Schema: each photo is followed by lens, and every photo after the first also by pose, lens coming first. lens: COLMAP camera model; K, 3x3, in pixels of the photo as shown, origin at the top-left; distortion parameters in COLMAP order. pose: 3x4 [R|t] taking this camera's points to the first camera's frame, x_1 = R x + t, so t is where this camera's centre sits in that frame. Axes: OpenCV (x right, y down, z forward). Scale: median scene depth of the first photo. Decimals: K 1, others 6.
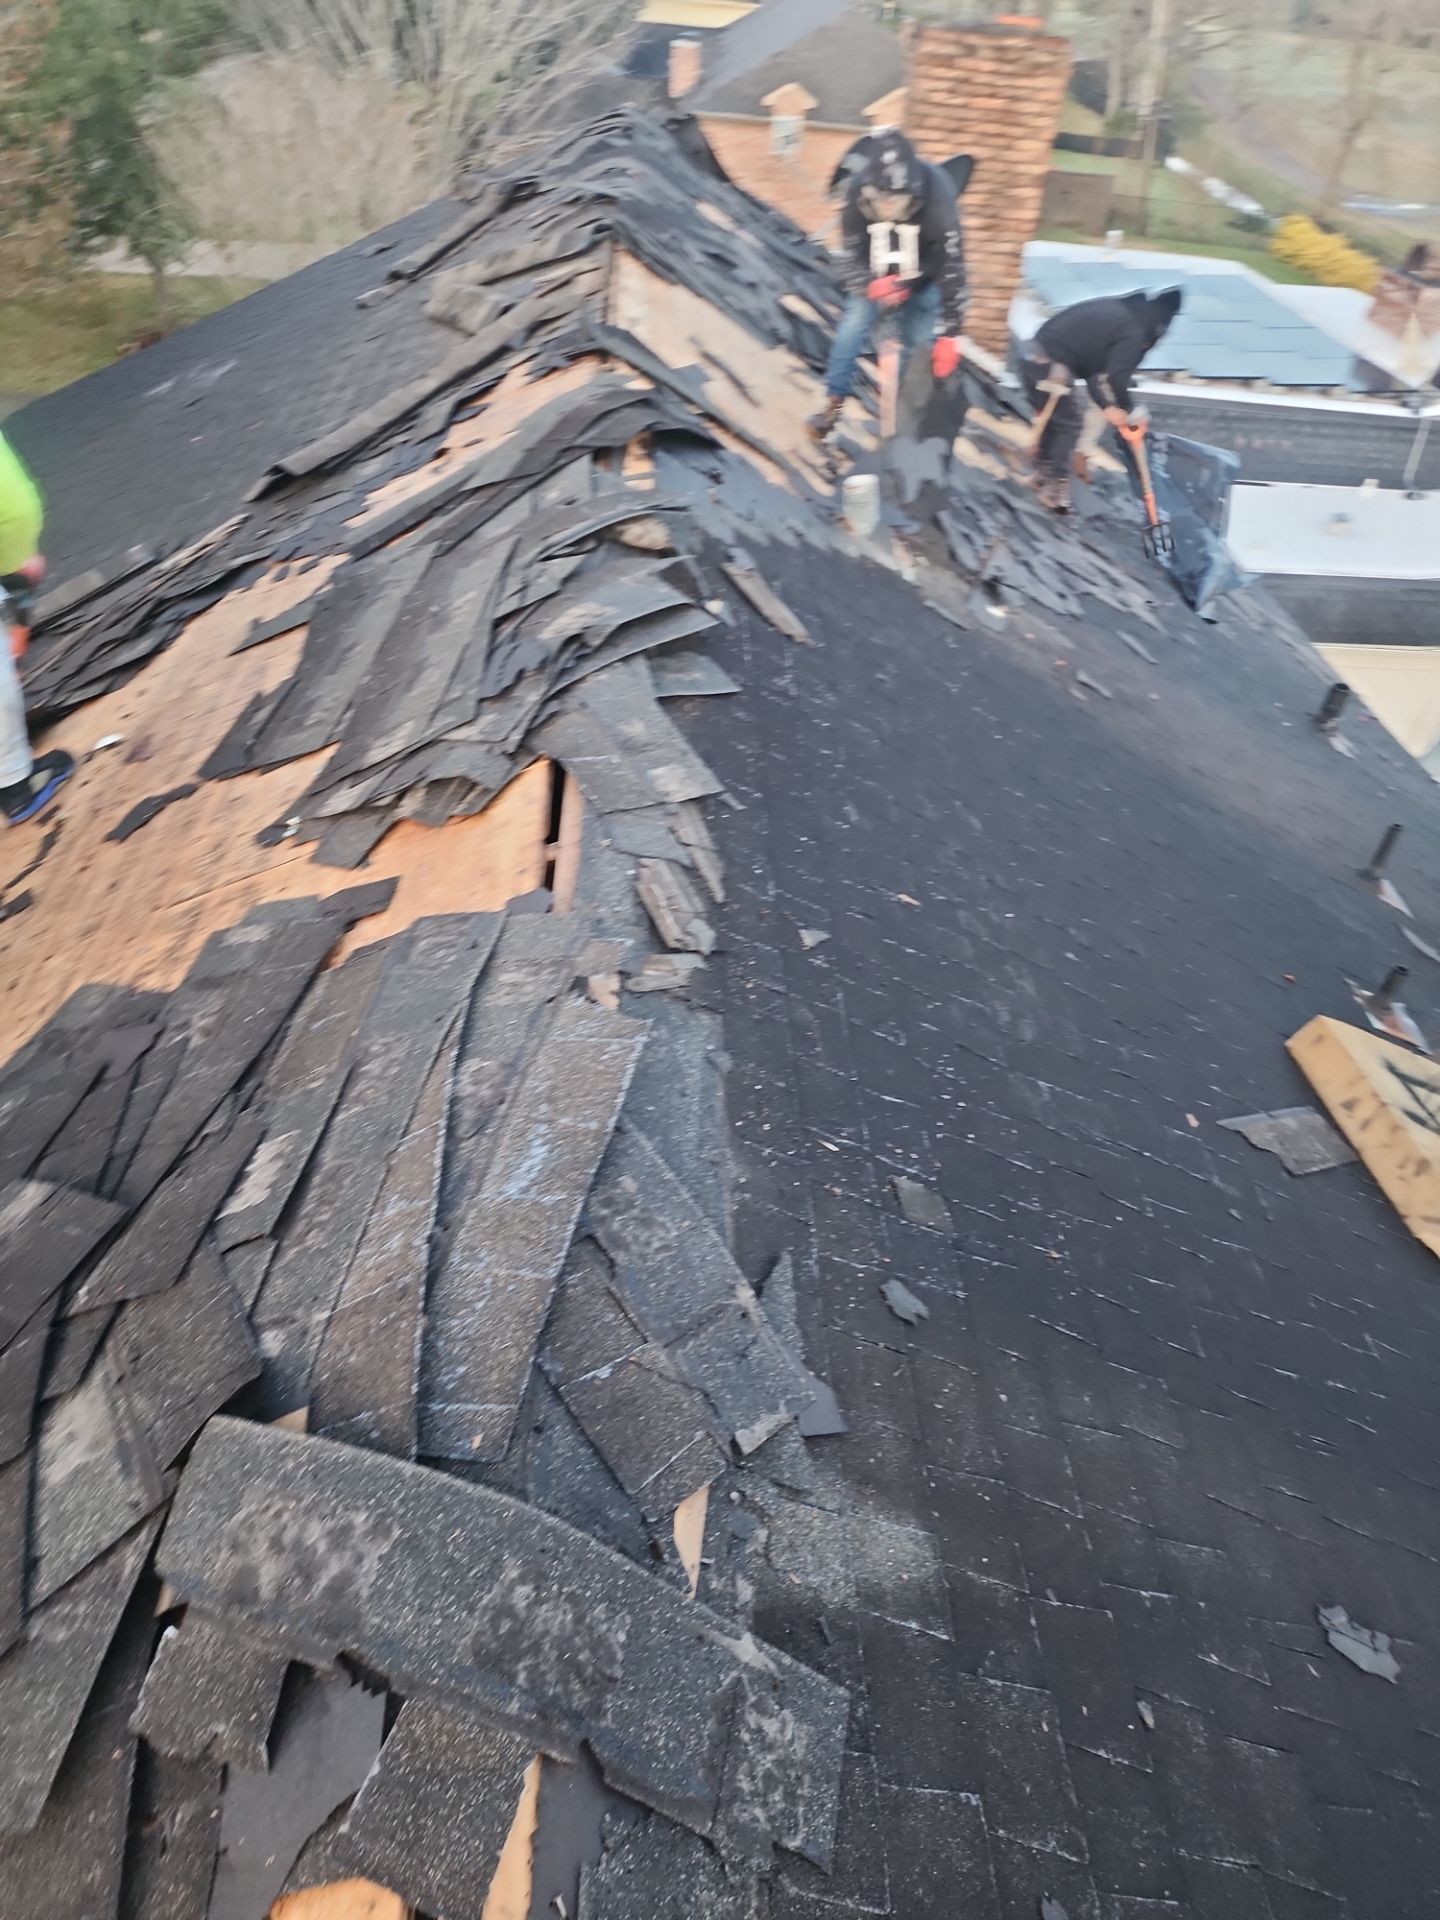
lens RADIAL K [[1258.3, 0, 715.0], [0, 1258.3, 957.7], [0, 0, 1]] dist [0.058528, -0.058793]
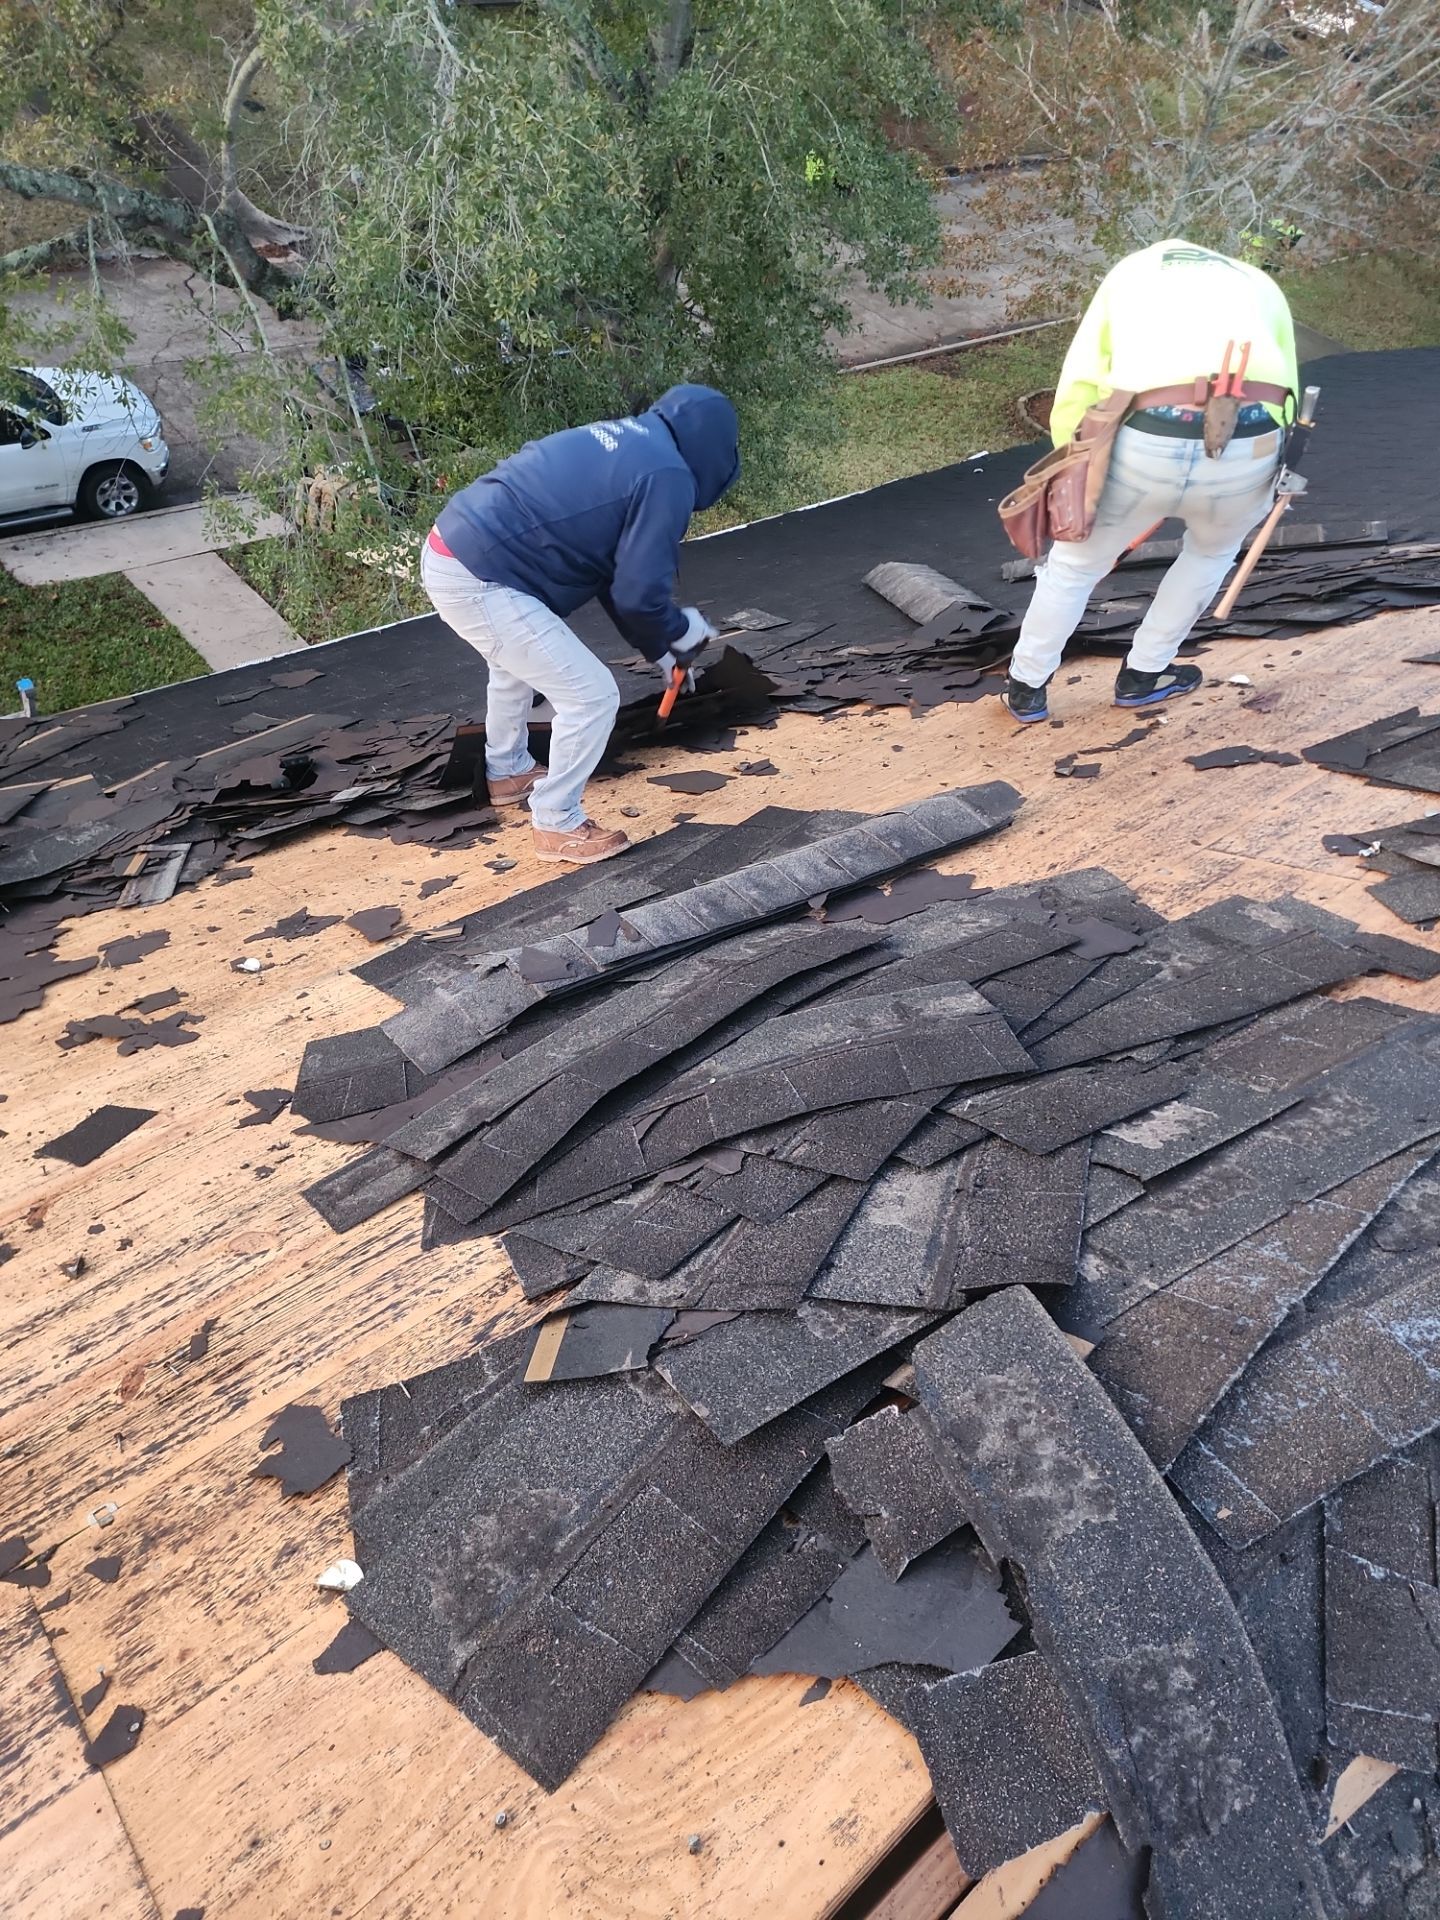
lens RADIAL K [[1258.3, 0, 715.0], [0, 1258.3, 957.7], [0, 0, 1]] dist [0.058528, -0.058793]
pose [[0.611530, 0.583415, -0.534470, -0.119924], [-0.571281, 0.792930, 0.211896, 0.056800], [0.547421, 0.175751, 0.818194, -0.031779]]
